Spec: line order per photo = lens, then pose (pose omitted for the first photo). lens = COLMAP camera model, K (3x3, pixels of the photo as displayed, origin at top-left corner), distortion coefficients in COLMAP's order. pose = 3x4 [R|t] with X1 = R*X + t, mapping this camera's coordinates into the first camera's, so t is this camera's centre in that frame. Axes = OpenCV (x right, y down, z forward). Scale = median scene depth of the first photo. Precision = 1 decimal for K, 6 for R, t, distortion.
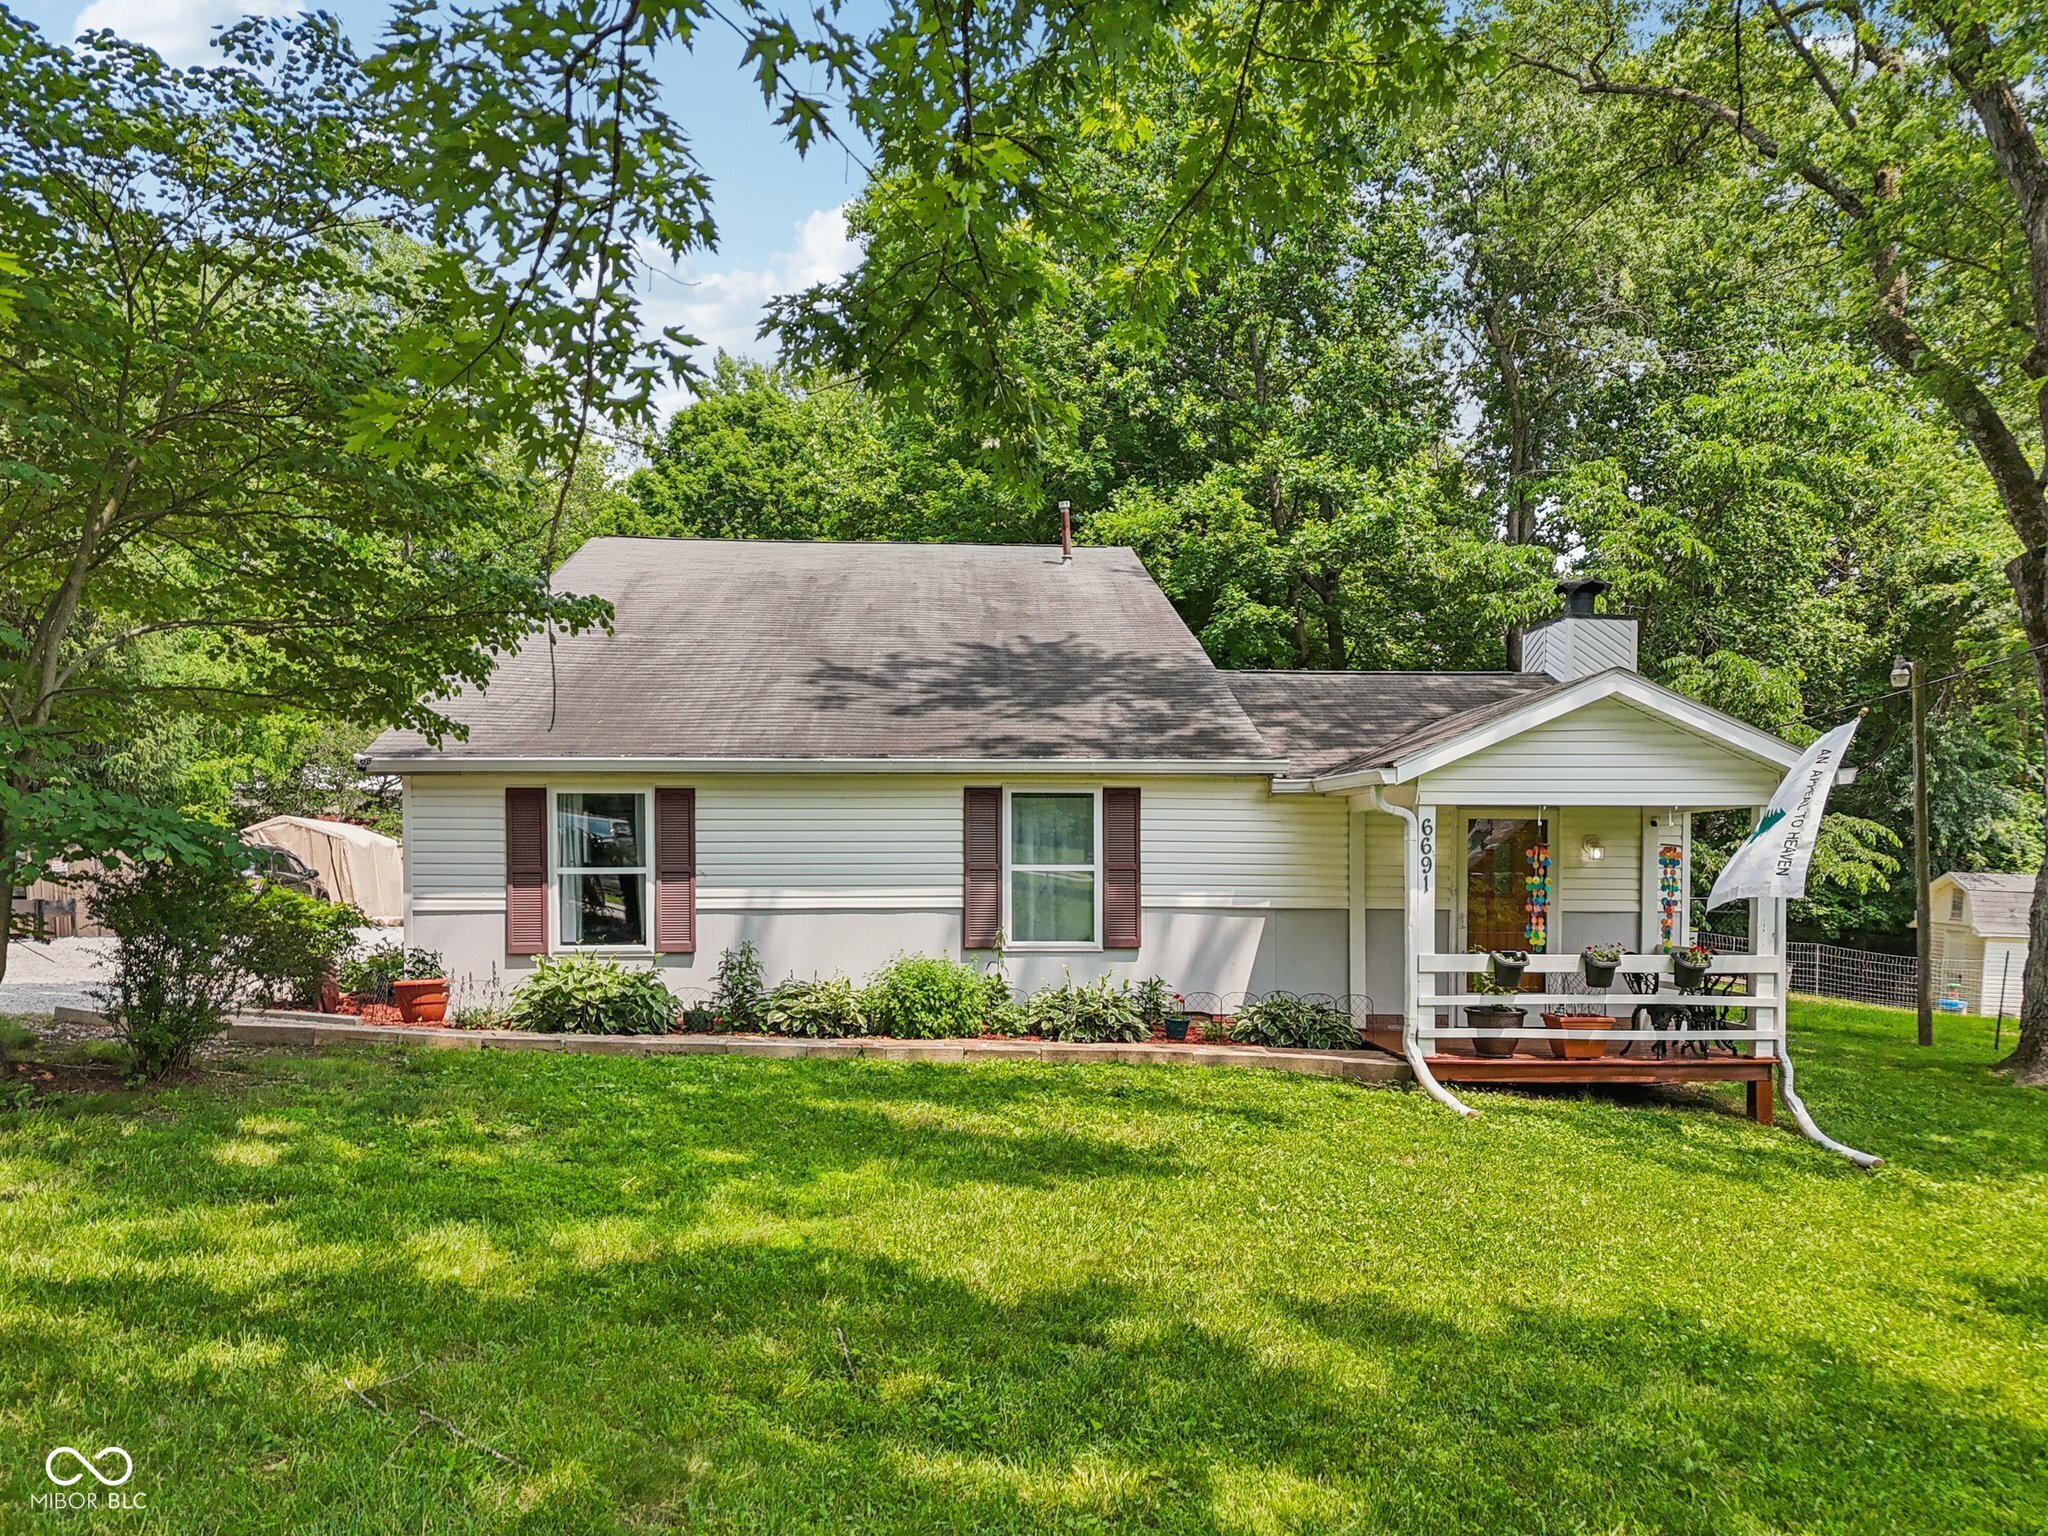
lens RADIAL K [[1569.6, 0, 1025.0], [0, 1569.6, 871.8], [0, 0, 1]] dist [0.078125, -0.000865]
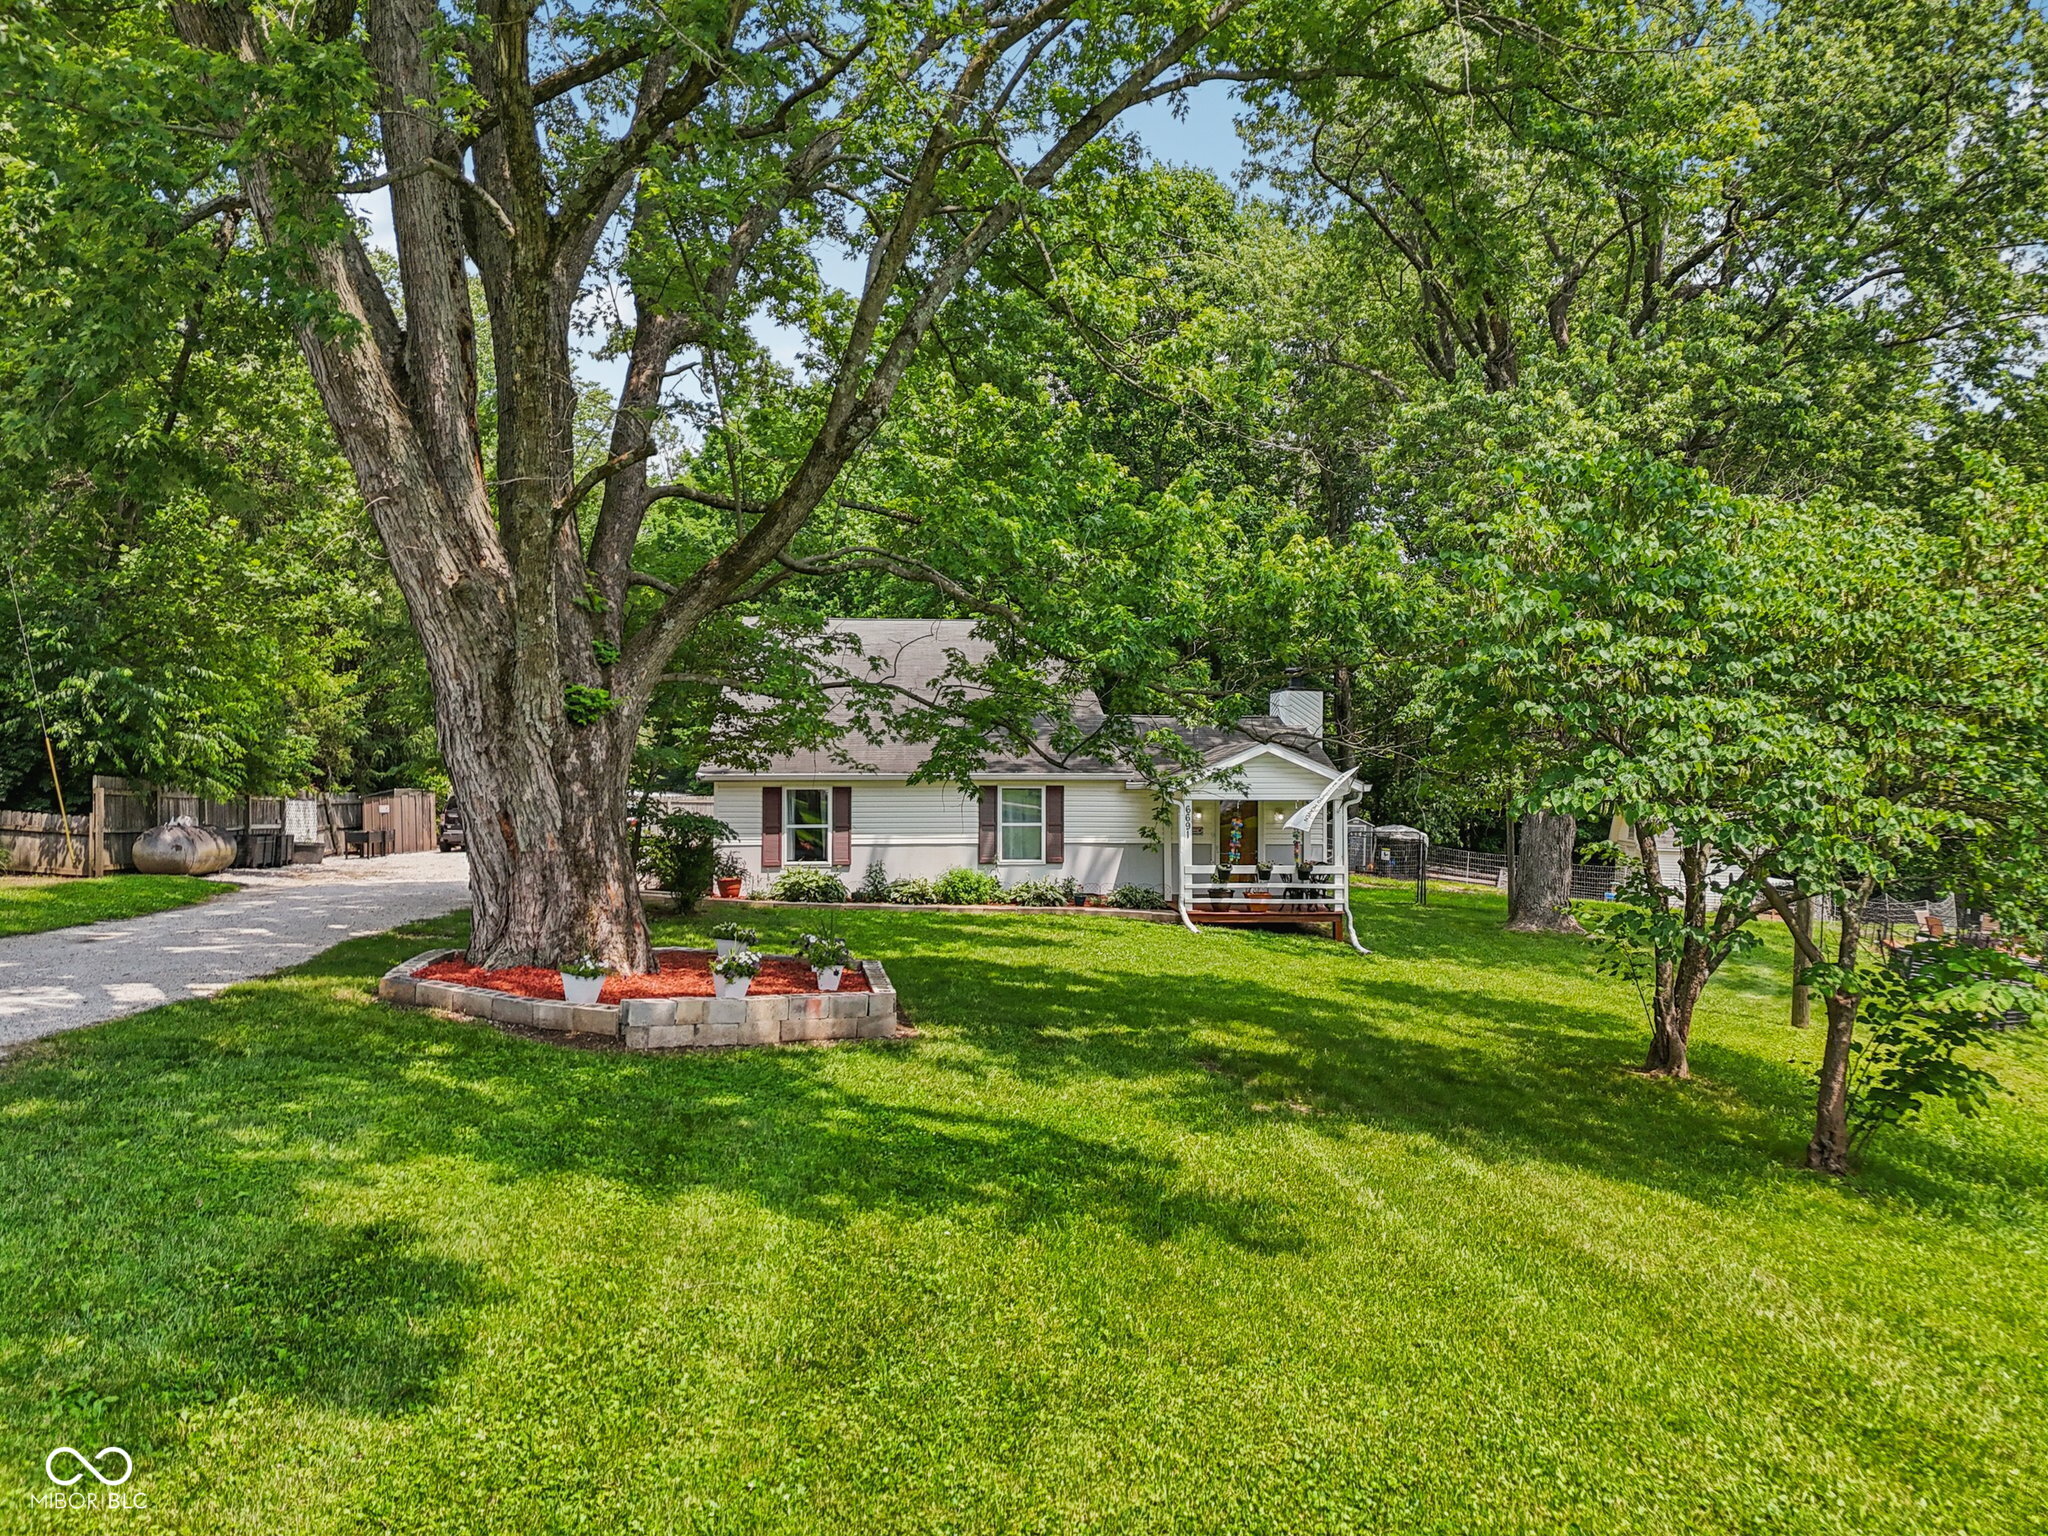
lens RADIAL K [[1552.0, 0, 1037.9], [0, 1552.0, 749.4], [0, 0, 1]] dist [0.079631, -0.069626]
pose [[0.999258, 0.001169, 0.038490, -0.042383], [-0.000360, 0.999779, -0.021012, -0.061576], [-0.038506, 0.020982, 0.999038, -1.113593]]
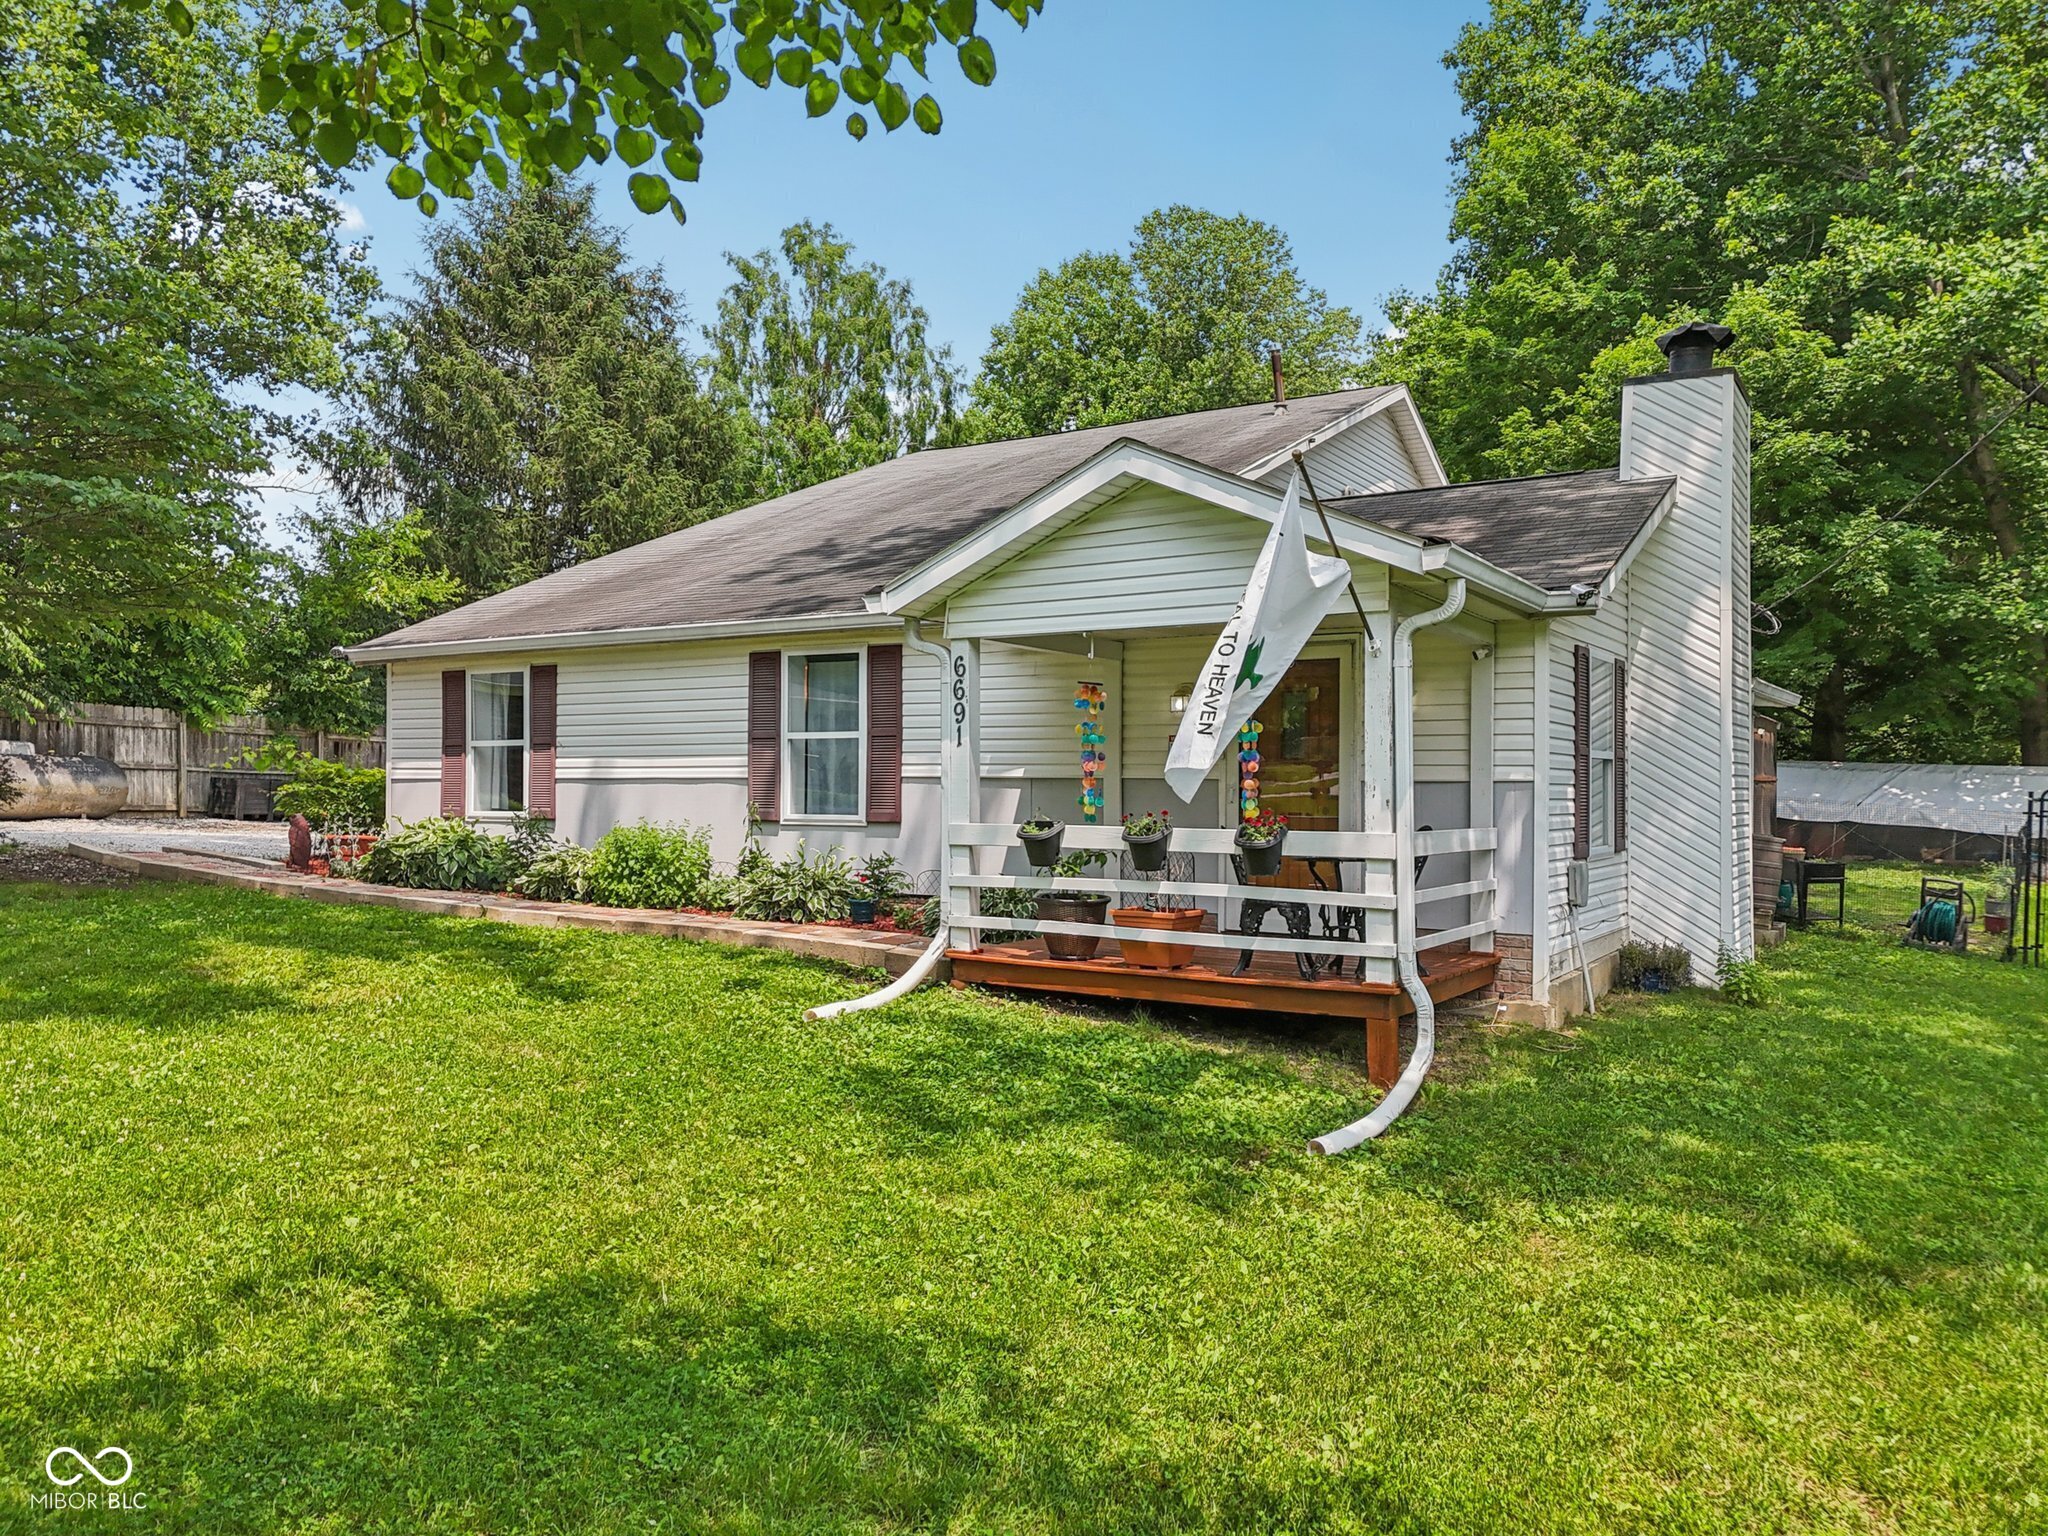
lens RADIAL K [[1552.0, 0, 1037.9], [0, 1552.0, 749.4], [0, 0, 1]] dist [0.079631, -0.069626]
pose [[0.808147, -0.011888, -0.588861, 0.697478], [-0.010952, 0.999320, -0.035206, 0.039122], [0.588879, 0.034901, 0.807467, 0.353411]]
